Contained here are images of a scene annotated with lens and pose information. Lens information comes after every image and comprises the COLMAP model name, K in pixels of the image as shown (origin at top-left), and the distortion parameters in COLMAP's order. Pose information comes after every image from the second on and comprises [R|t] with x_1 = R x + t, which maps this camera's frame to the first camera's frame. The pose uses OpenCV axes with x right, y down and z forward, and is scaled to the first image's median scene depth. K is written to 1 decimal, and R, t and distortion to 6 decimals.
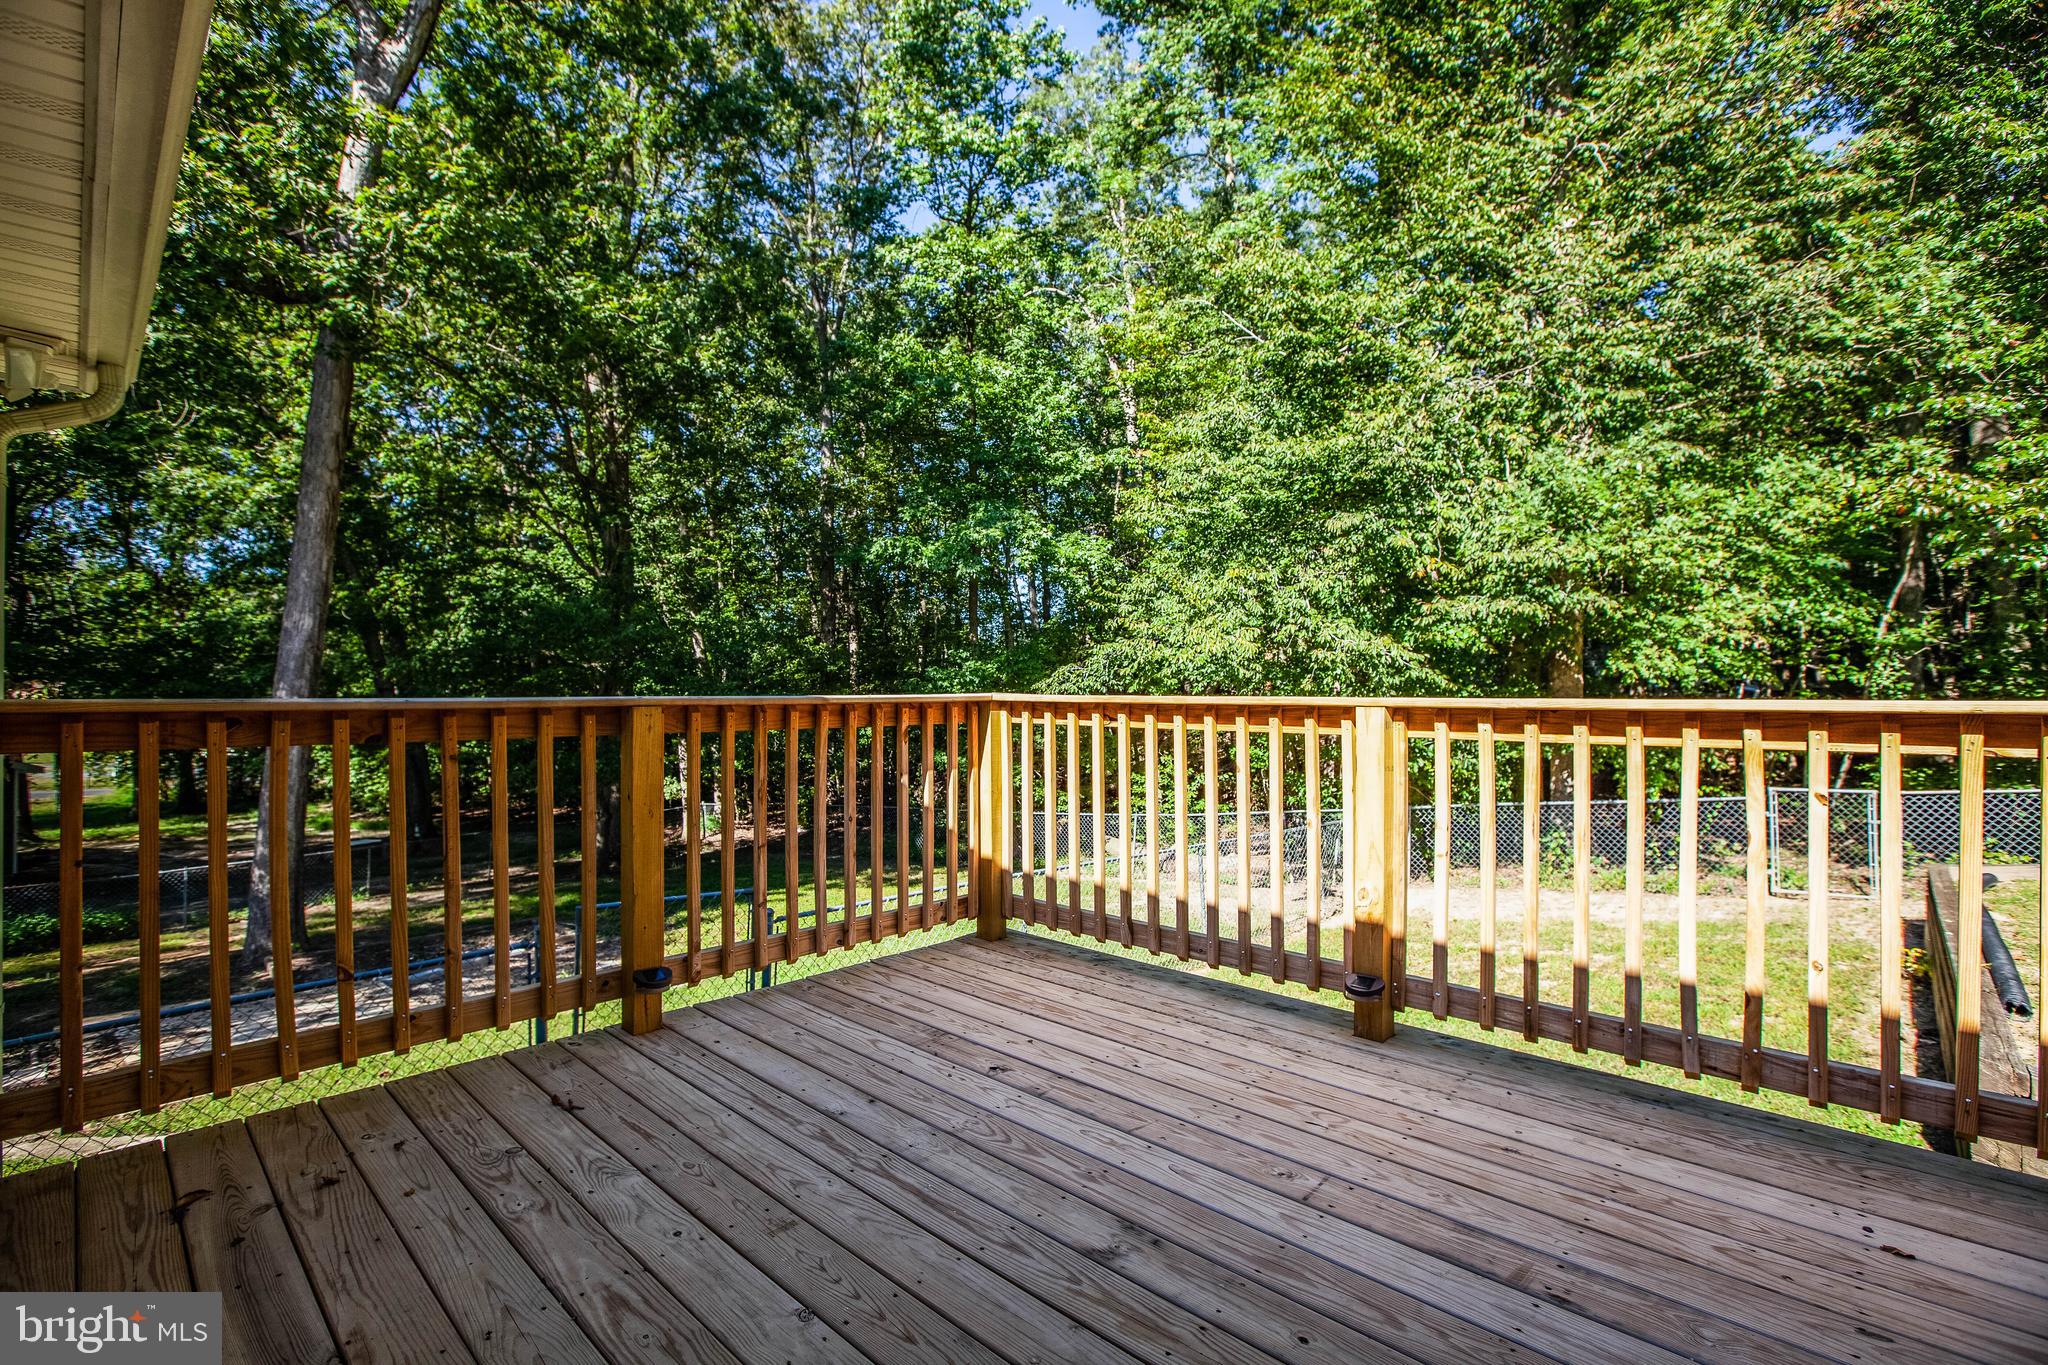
lens RADIAL K [[945.1, 0, 1026.2], [0, 945.1, 692.5], [0, 0, 1]] dist [-0.039982, 0.011913]
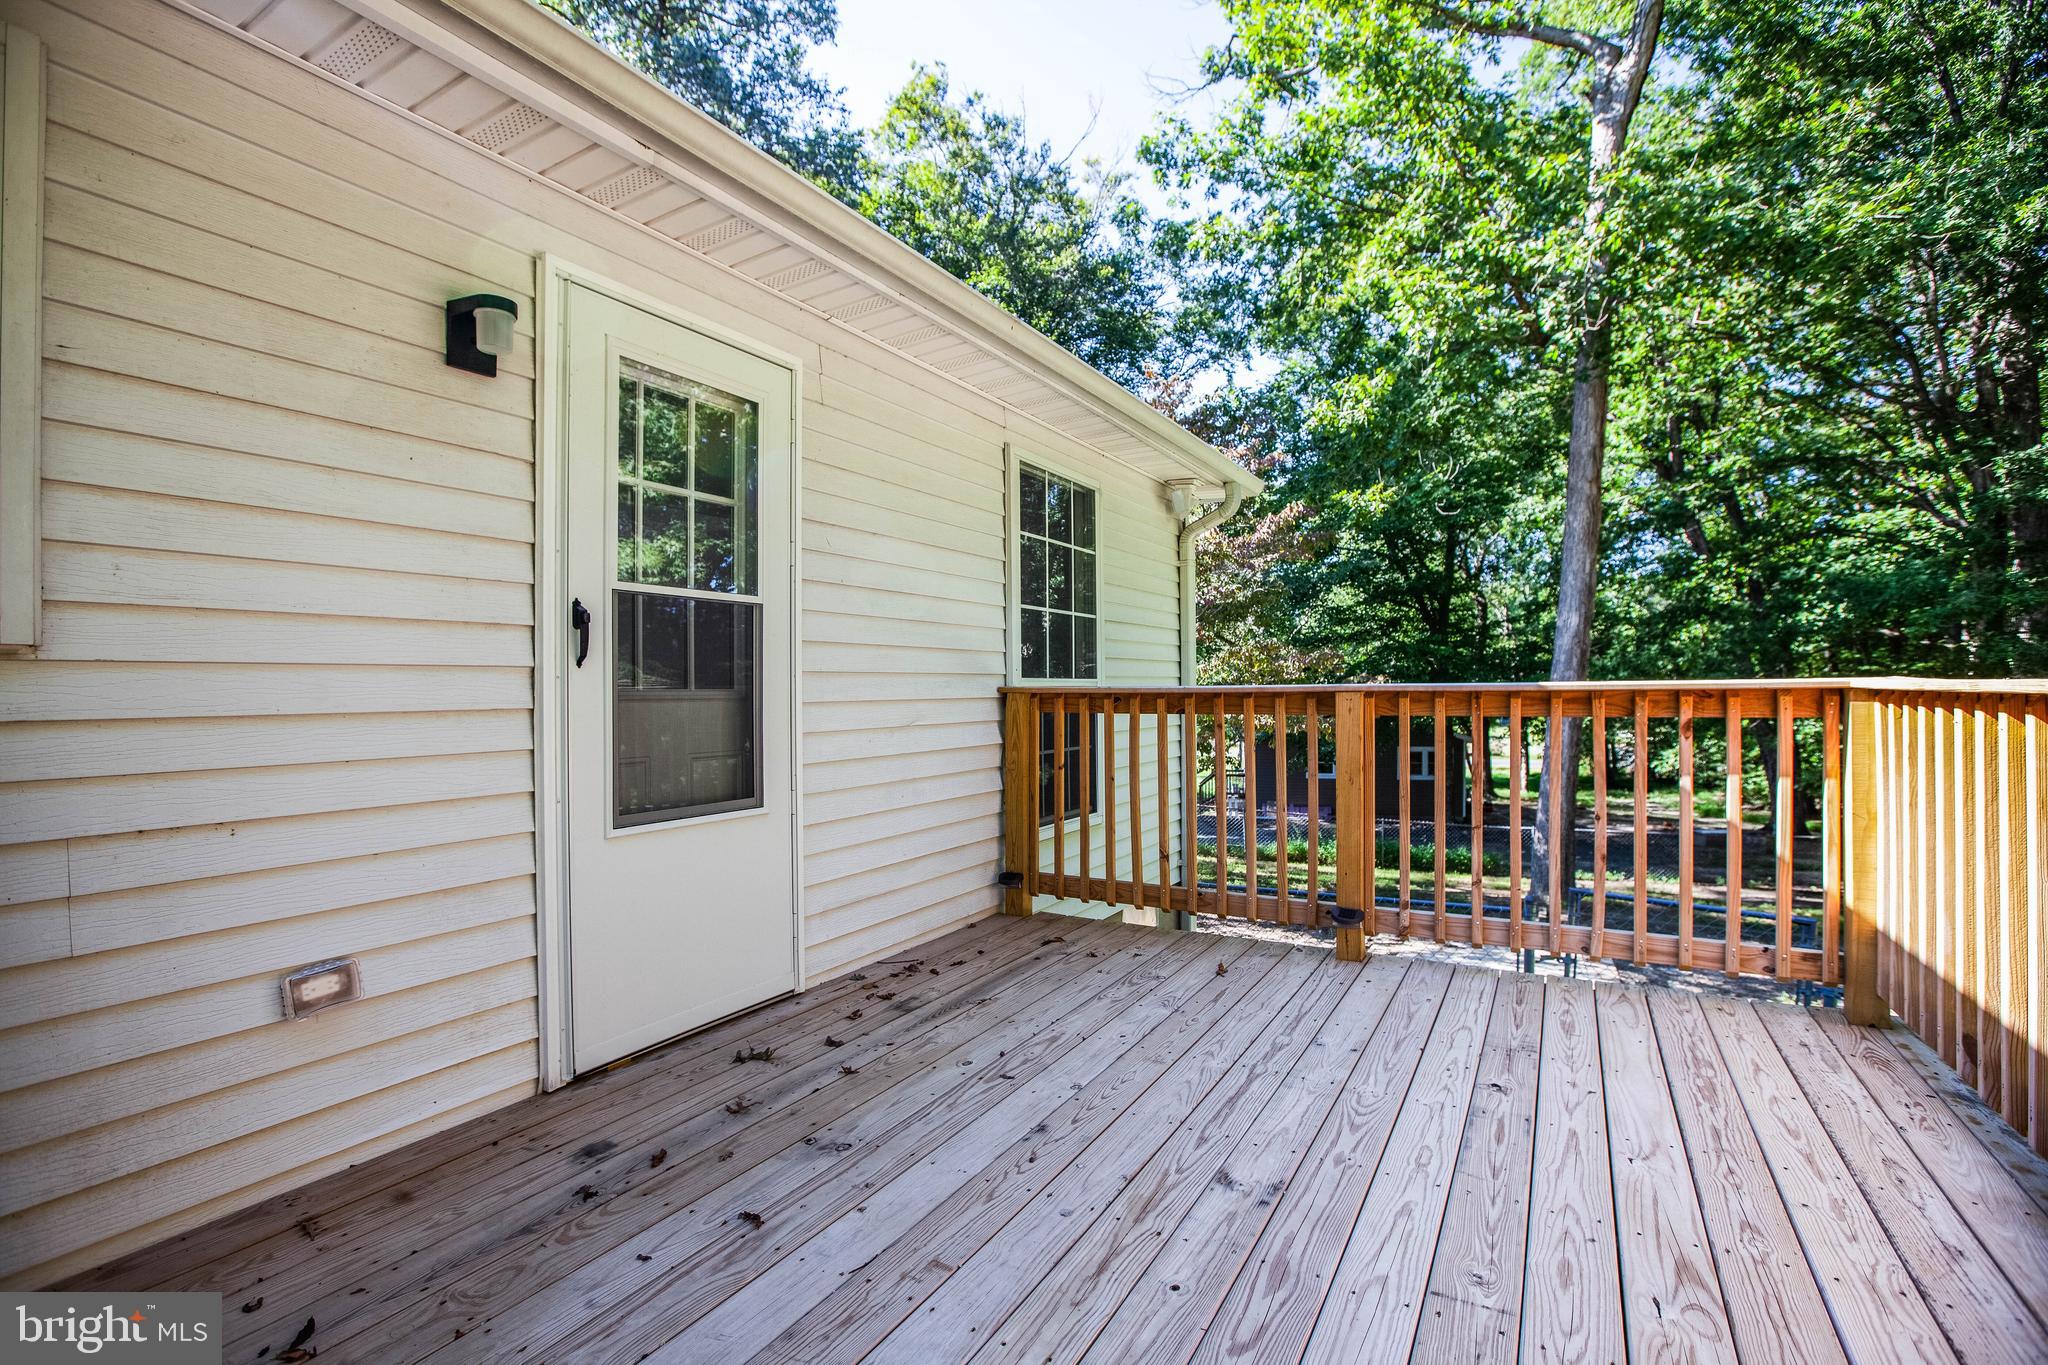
lens RADIAL K [[945.1, 0, 1013.4], [0, 945.1, 683.6], [0, 0, 1]] dist [-0.039982, 0.011913]
pose [[0.204440, -0.008825, -0.978839, 0.842653], [0.009656, 0.999929, -0.006999, 0.009125], [0.978831, -0.008021, 0.204511, 0.391452]]
